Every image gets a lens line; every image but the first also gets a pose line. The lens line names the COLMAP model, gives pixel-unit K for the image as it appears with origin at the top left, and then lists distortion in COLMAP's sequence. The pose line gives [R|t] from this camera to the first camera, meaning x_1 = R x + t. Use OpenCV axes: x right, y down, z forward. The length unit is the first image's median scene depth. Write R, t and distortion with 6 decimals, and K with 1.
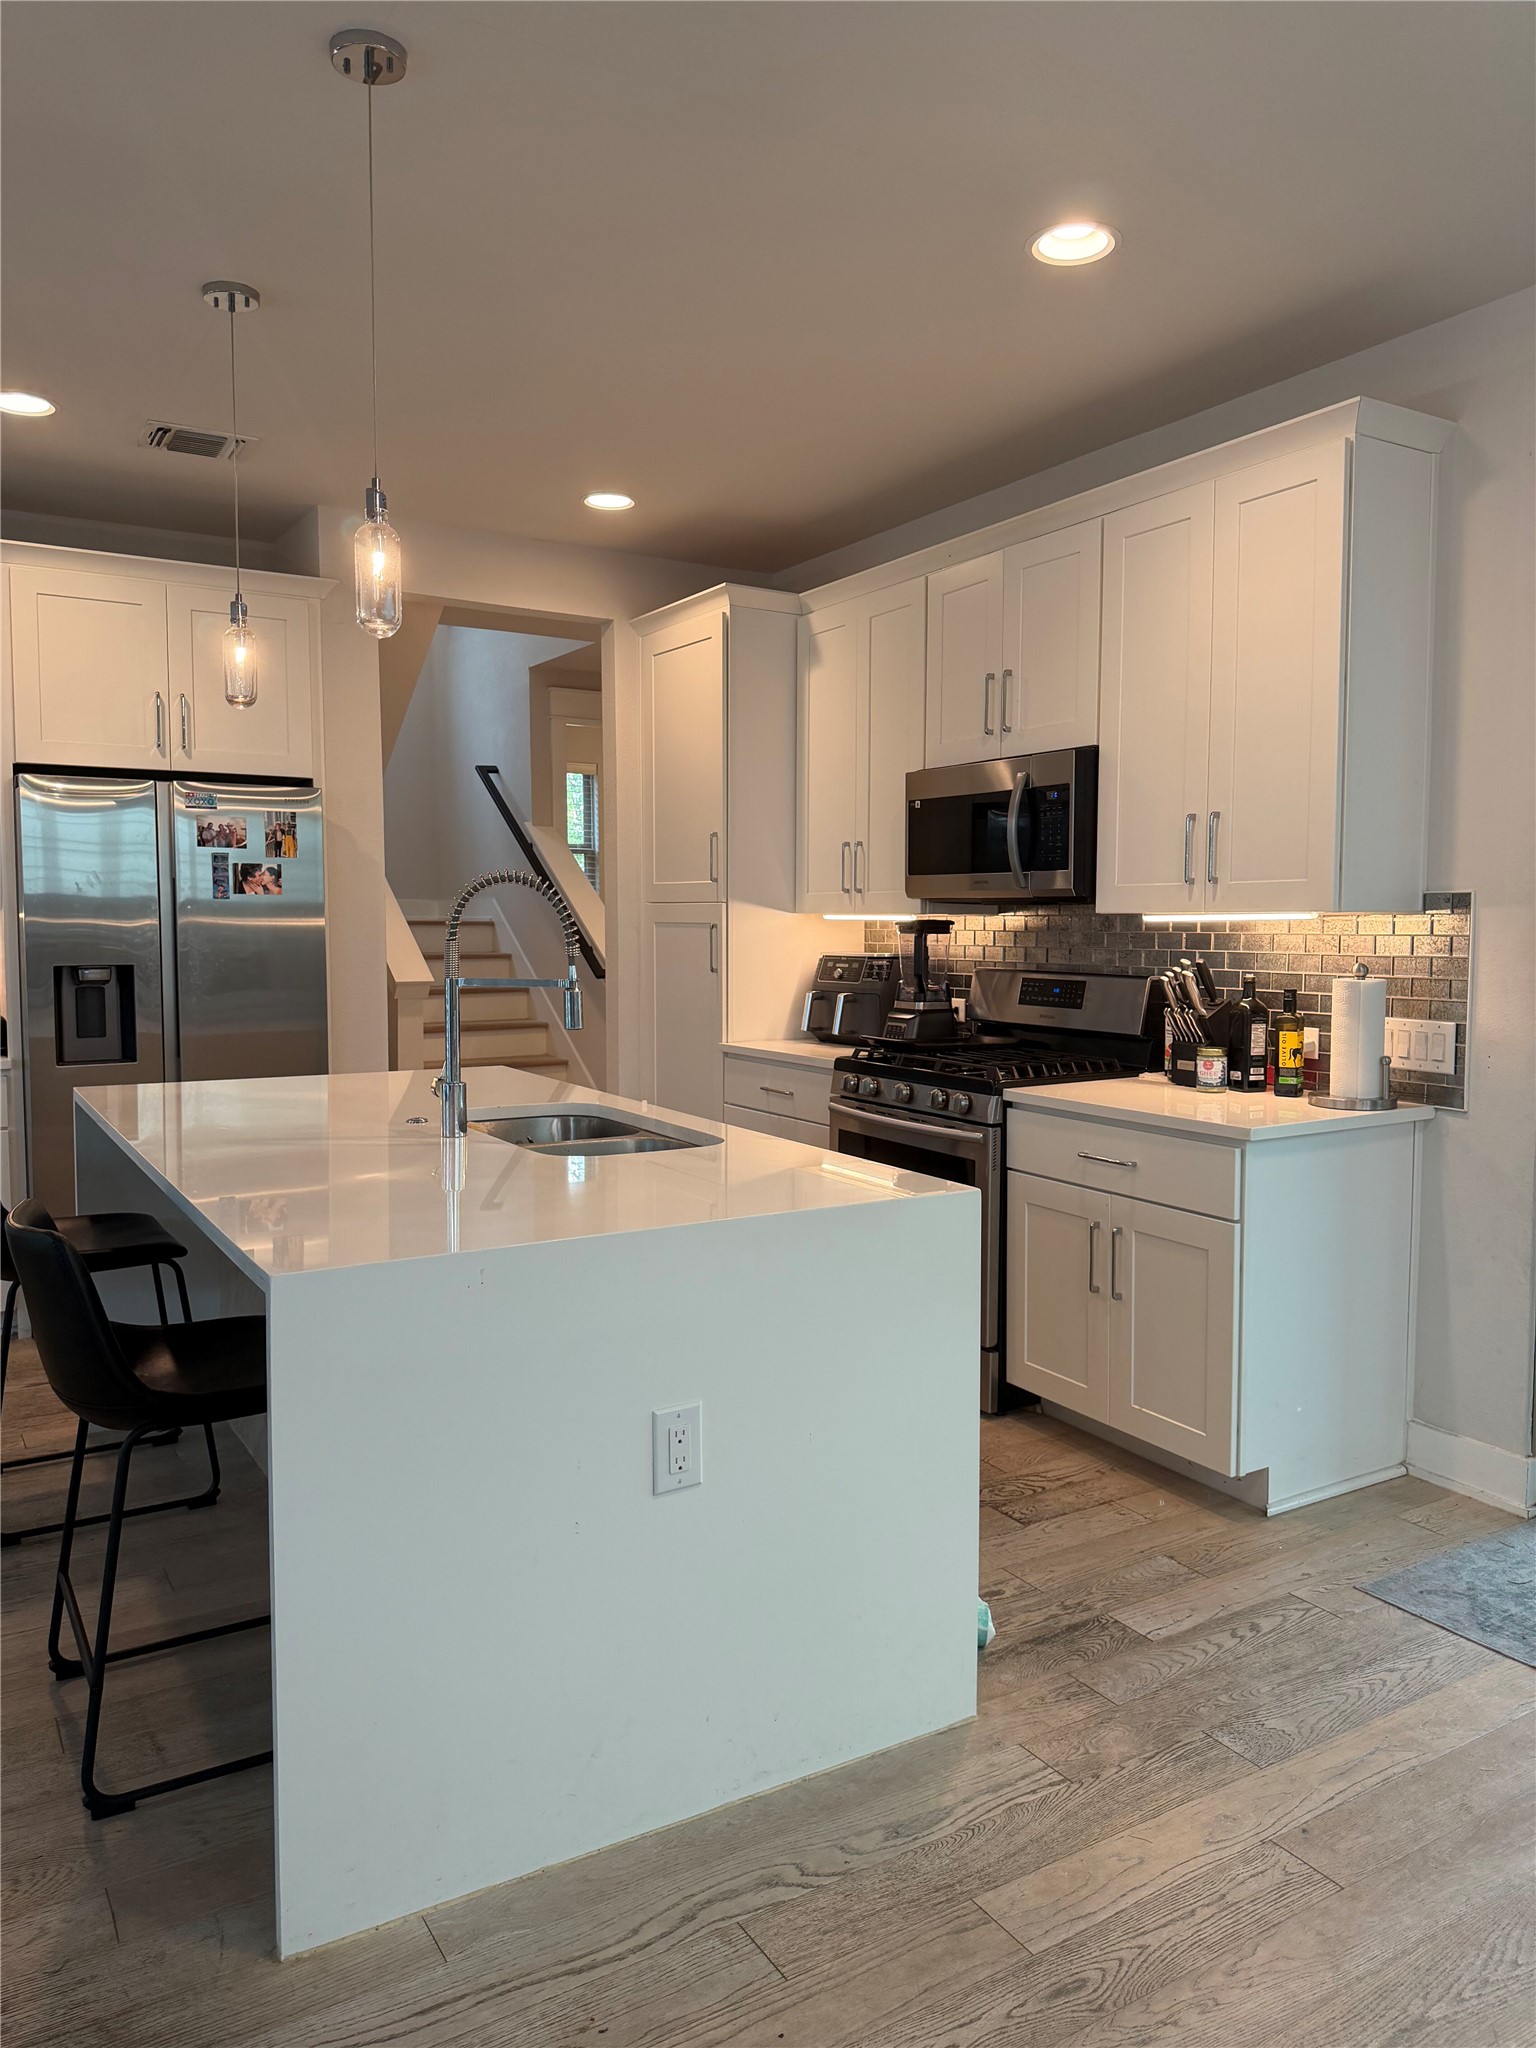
lens RADIAL K [[1435.9, 0, 768.0], [0, 1435.9, 1024.0], [0, 0, 1]] dist [0.100117, -0.153939]
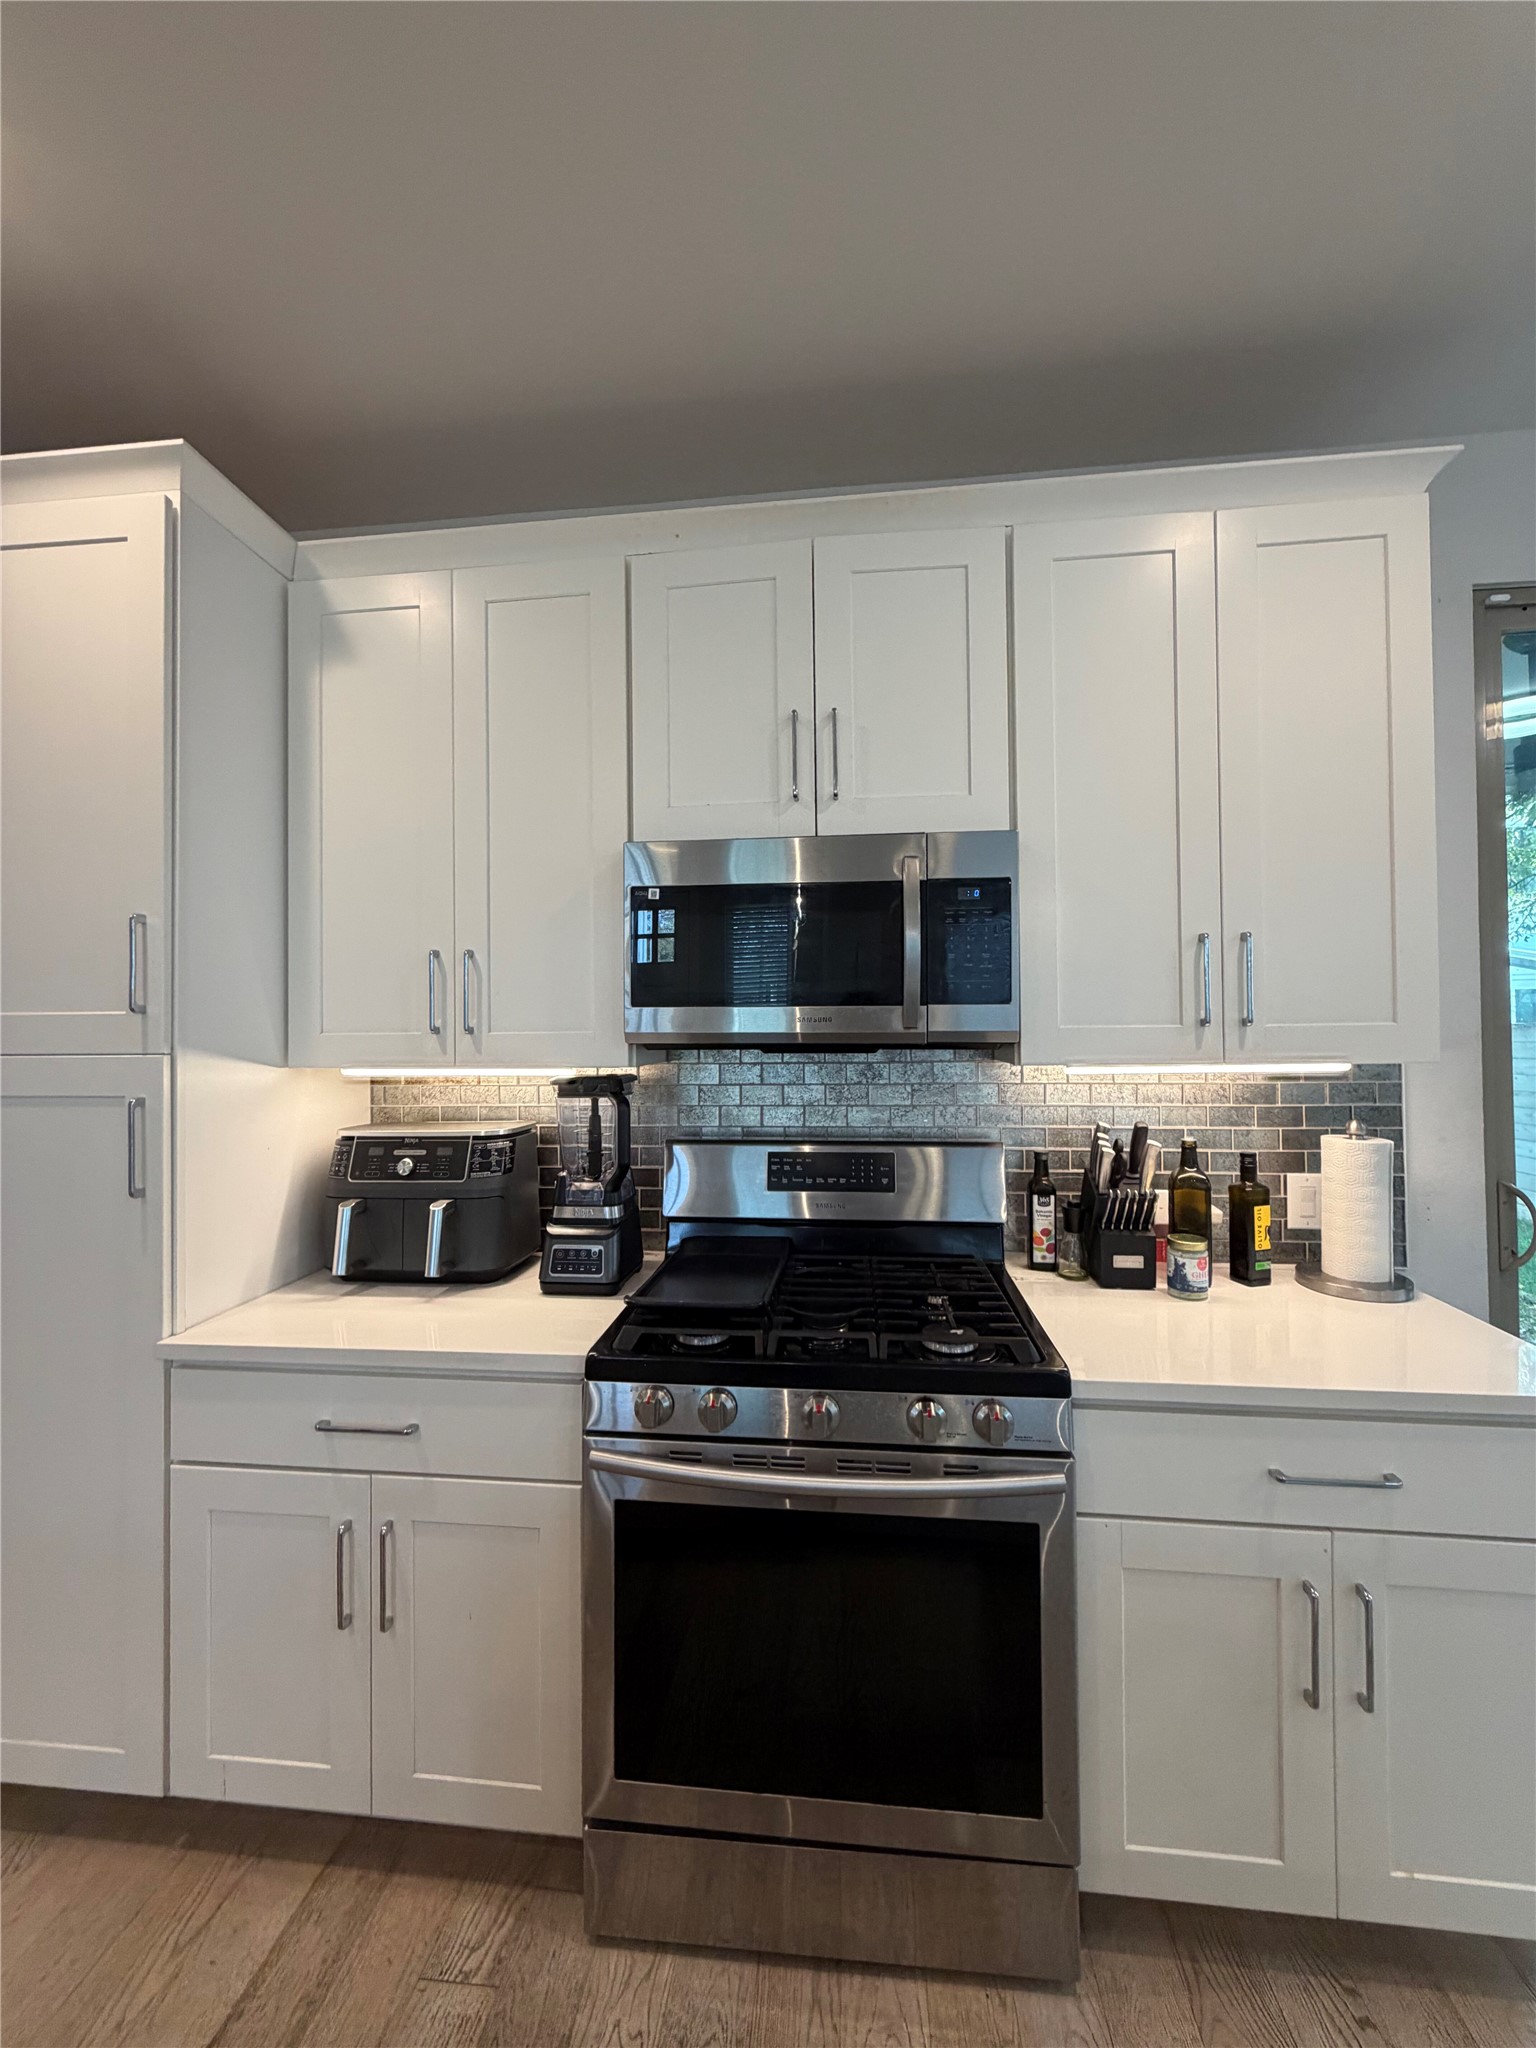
lens RADIAL K [[815.5, 0, 774.8], [0, 815.5, 1021.4], [0, 0, 1]] dist [-0.000084, -0.000070]
pose [[0.613031, 0.002475, 0.790055, -0.135871], [0.069611, 0.995937, -0.057133, -0.070782], [-0.786986, 0.090021, 0.610368, 0.715729]]
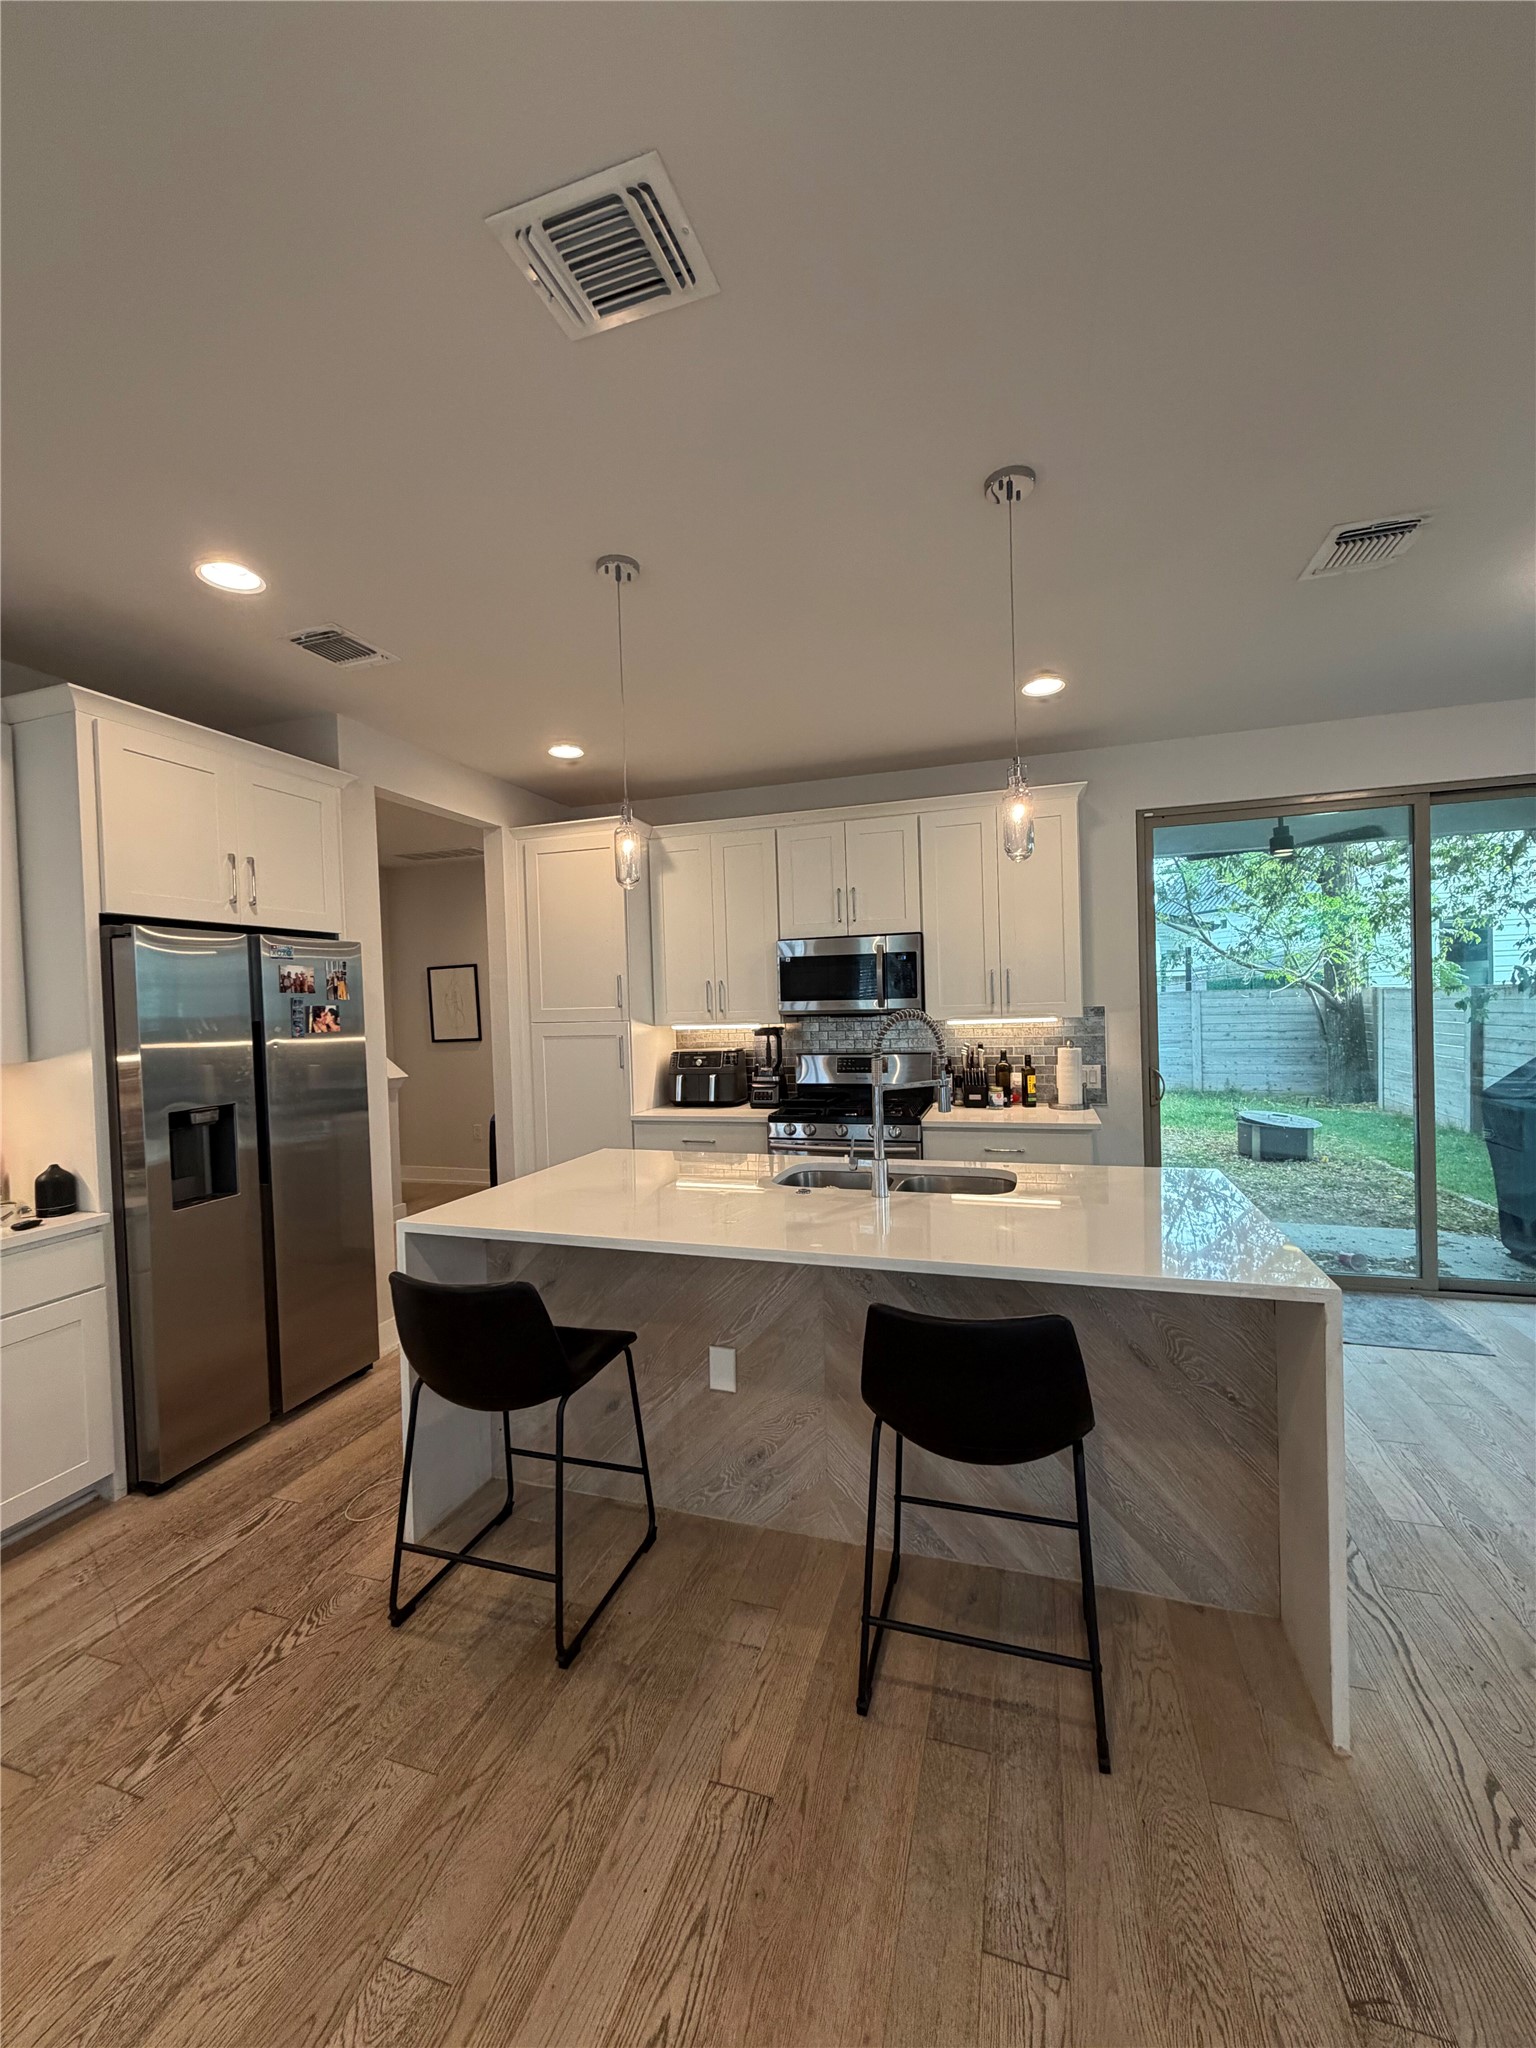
lens RADIAL K [[815.5, 0, 774.8], [0, 815.5, 1021.4], [0, 0, 1]] dist [-0.000084, -0.000070]
pose [[0.754138, -0.040533, 0.655464, -0.515776], [0.080692, 0.996250, -0.031233, -0.049555], [-0.651740, 0.076445, 0.754580, 0.278876]]
